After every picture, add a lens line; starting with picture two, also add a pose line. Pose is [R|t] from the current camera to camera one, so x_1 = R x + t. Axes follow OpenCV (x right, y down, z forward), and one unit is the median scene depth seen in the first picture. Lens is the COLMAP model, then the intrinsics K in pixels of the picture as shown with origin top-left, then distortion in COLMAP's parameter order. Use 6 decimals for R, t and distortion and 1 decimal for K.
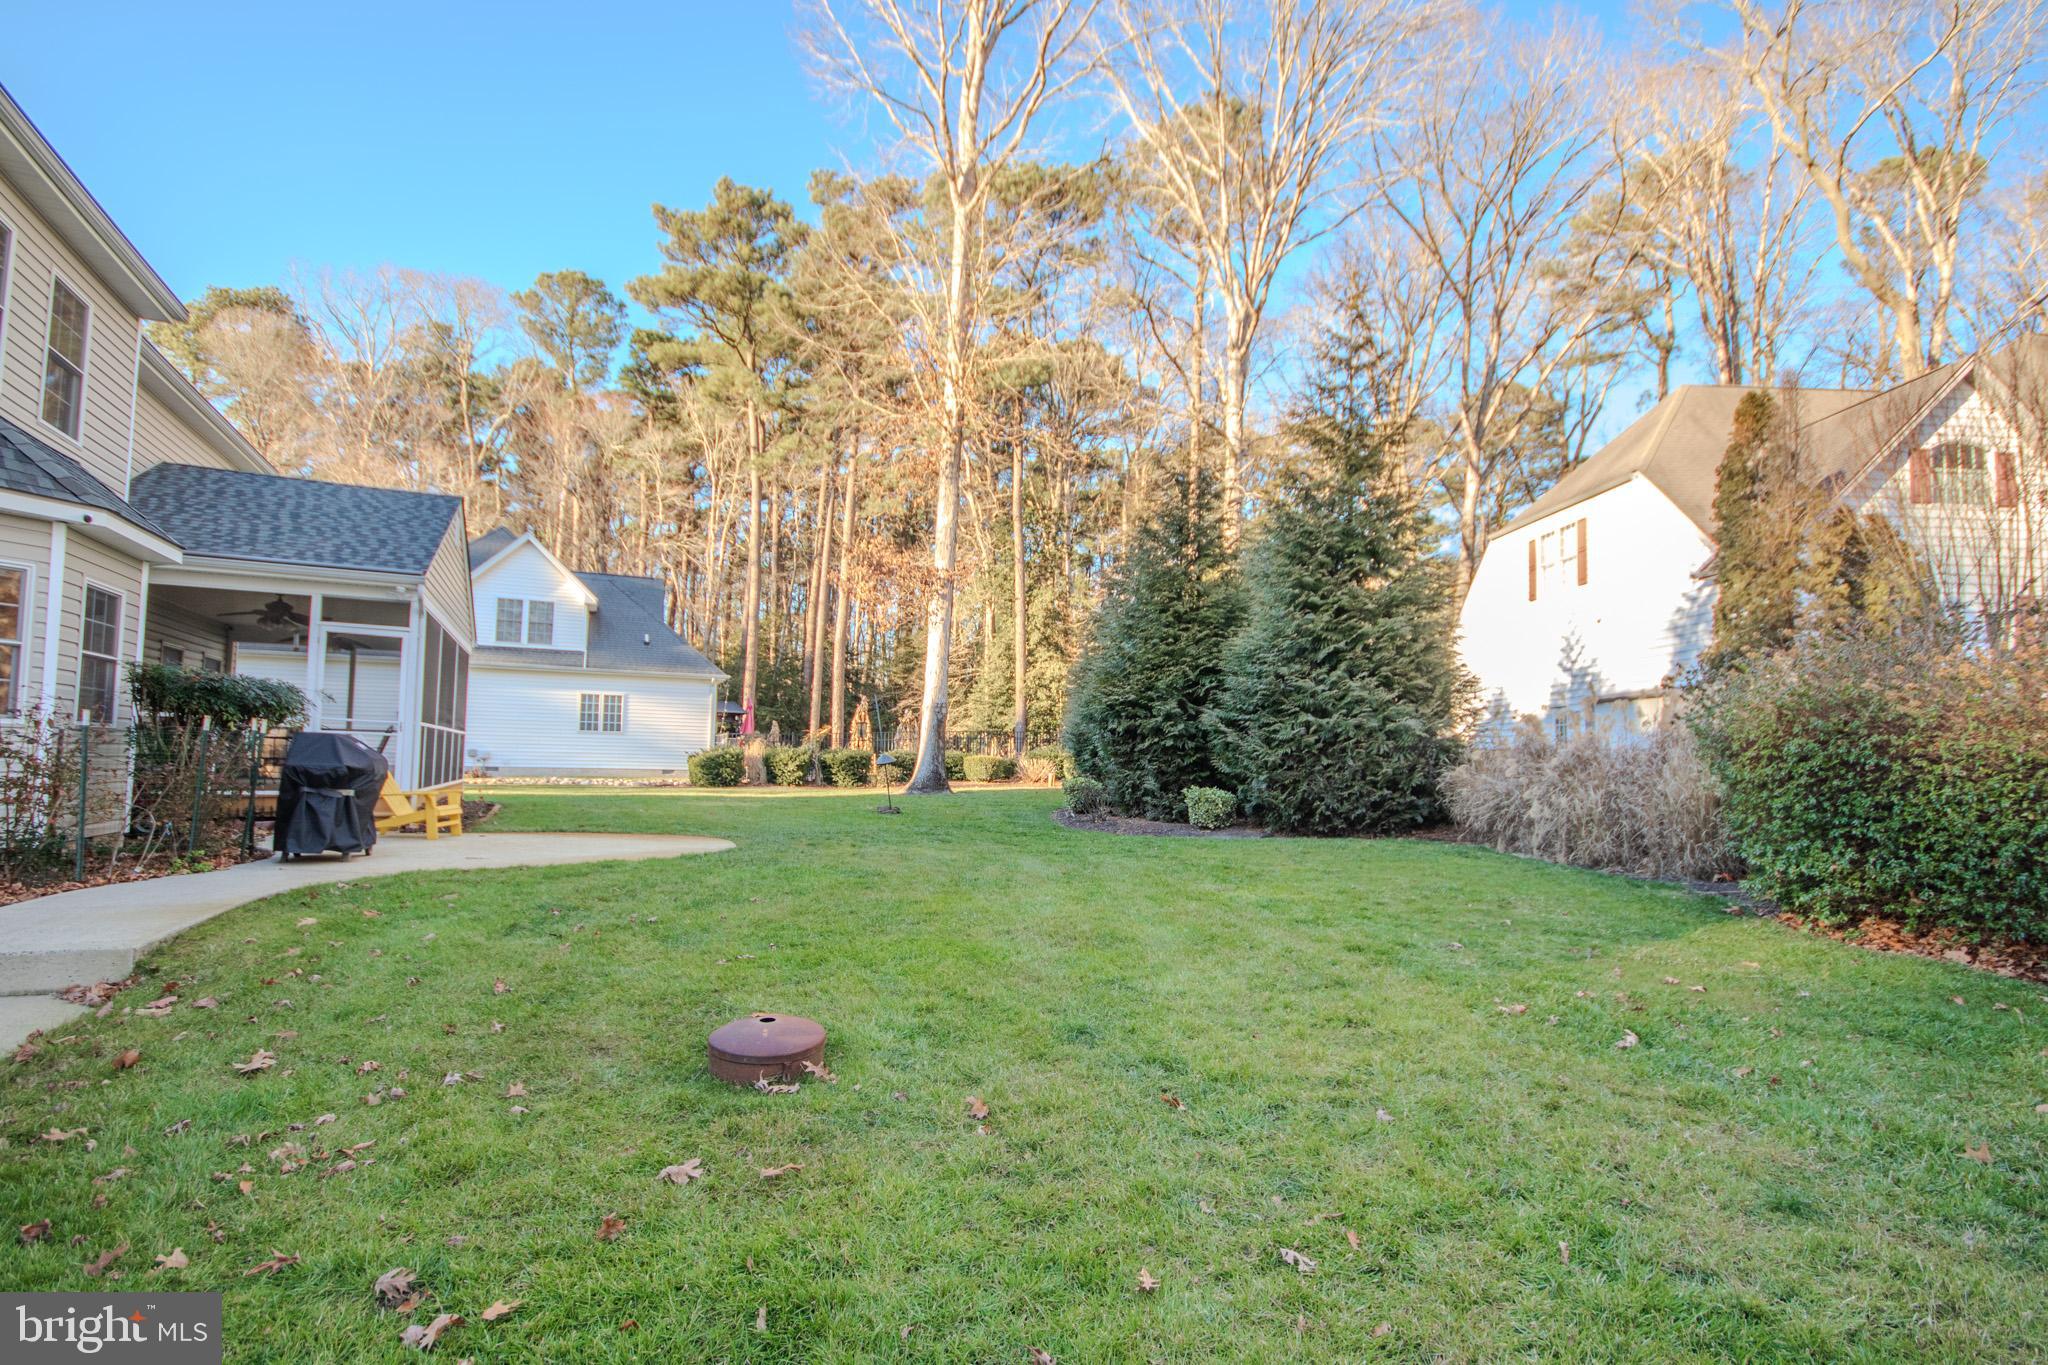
lens RADIAL K [[948.0, 0, 1017.3], [0, 948.0, 716.7], [0, 0, 1]] dist [0.003673, -0.009247]
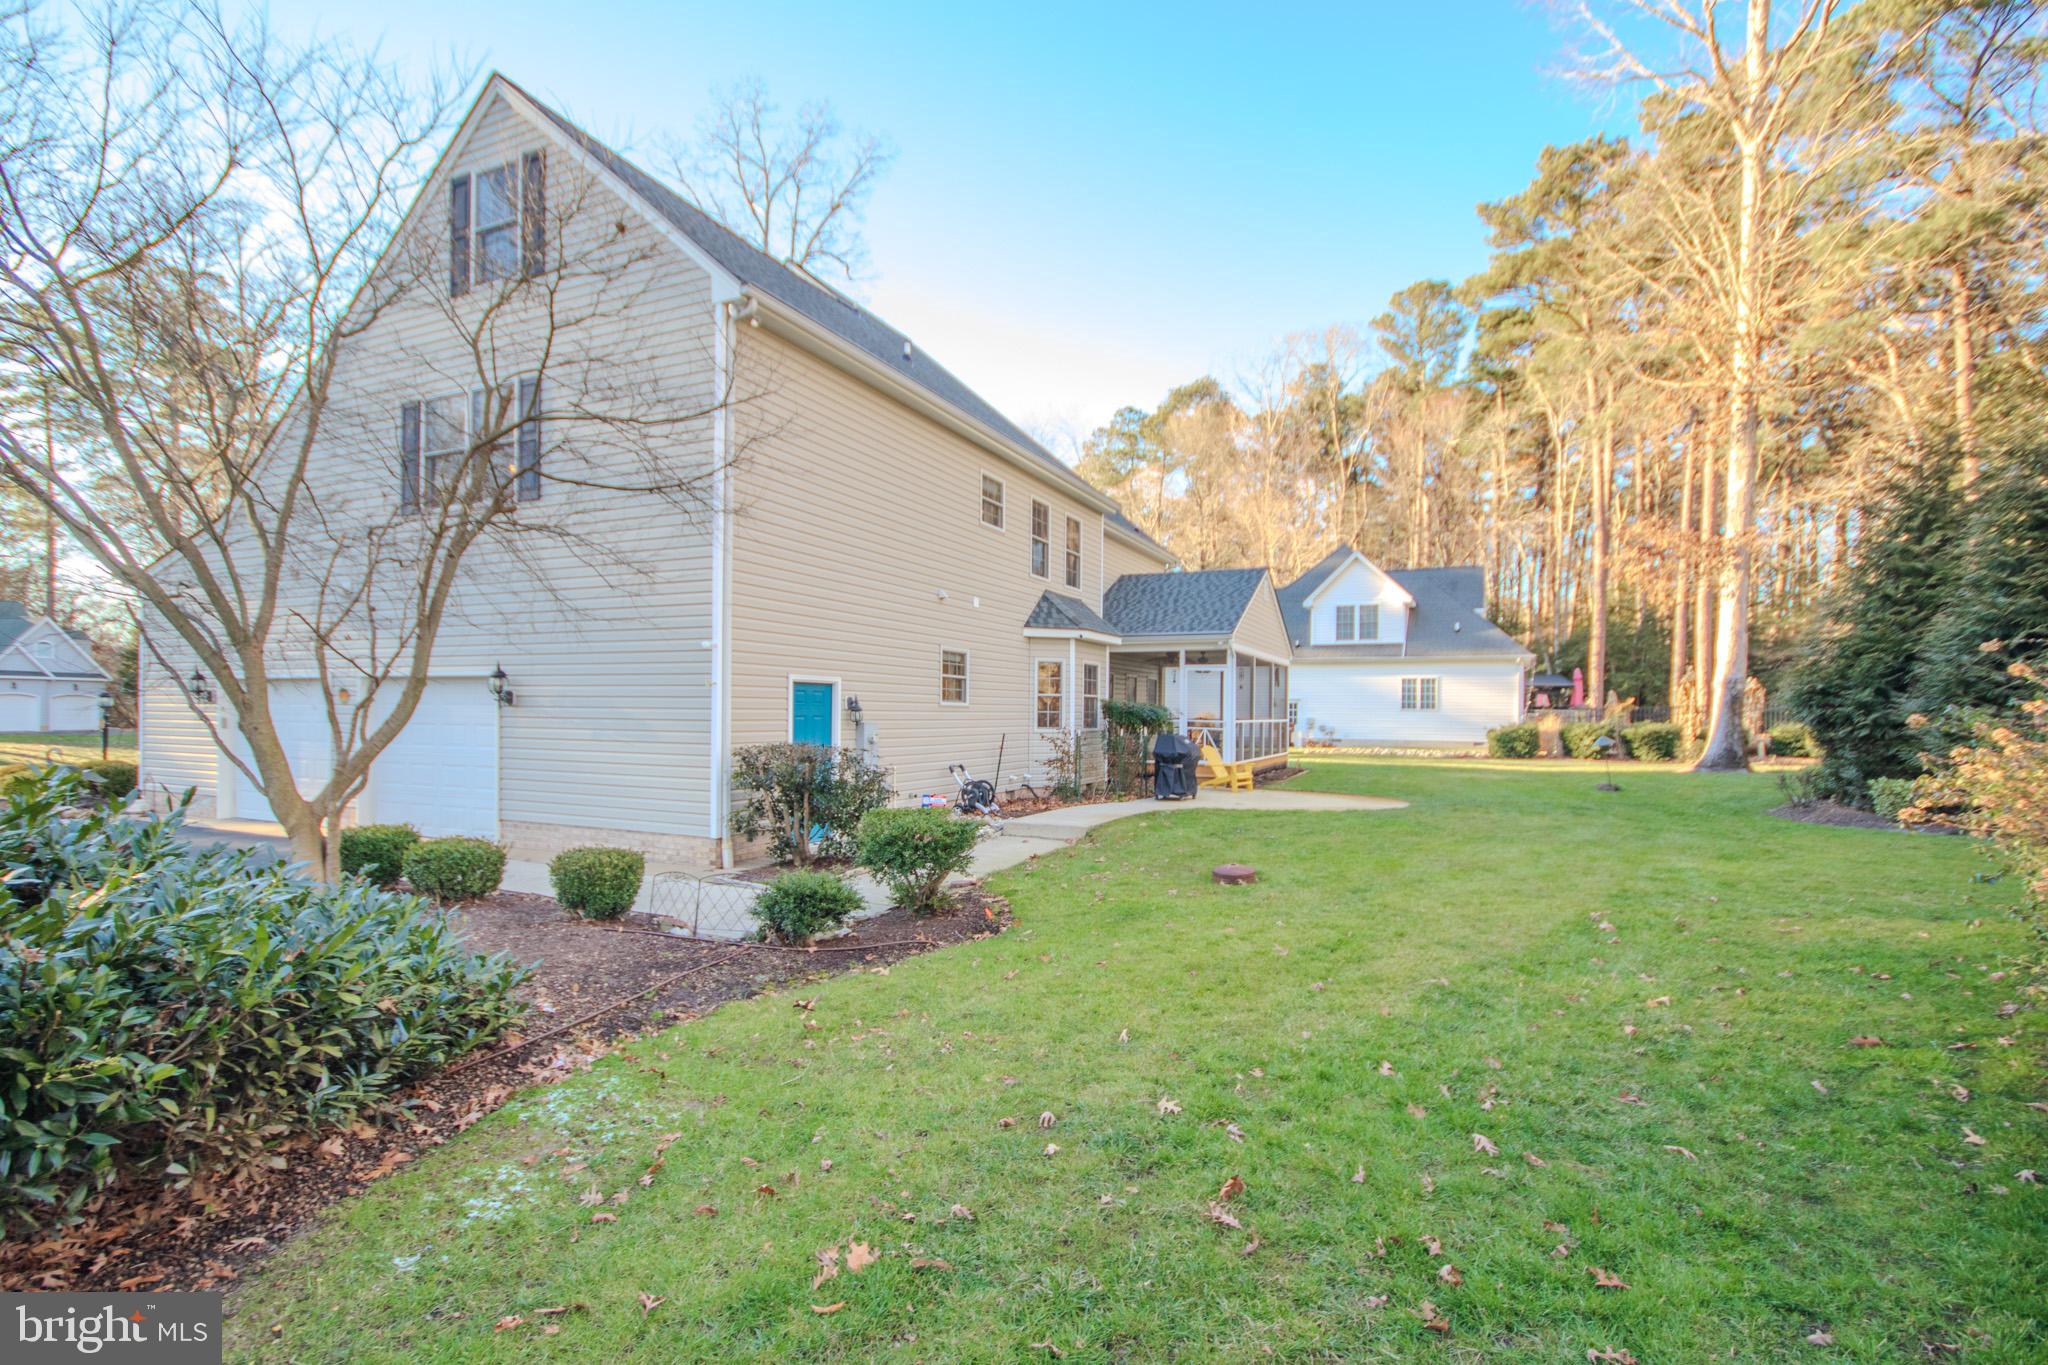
lens RADIAL K [[948.0, 0, 1017.3], [0, 948.0, 716.7], [0, 0, 1]] dist [0.003673, -0.009247]
pose [[0.626164, -0.011403, -0.779608, 0.184356], [0.042965, 0.998878, 0.019899, -0.022324], [0.778506, -0.045956, 0.625952, -0.144854]]
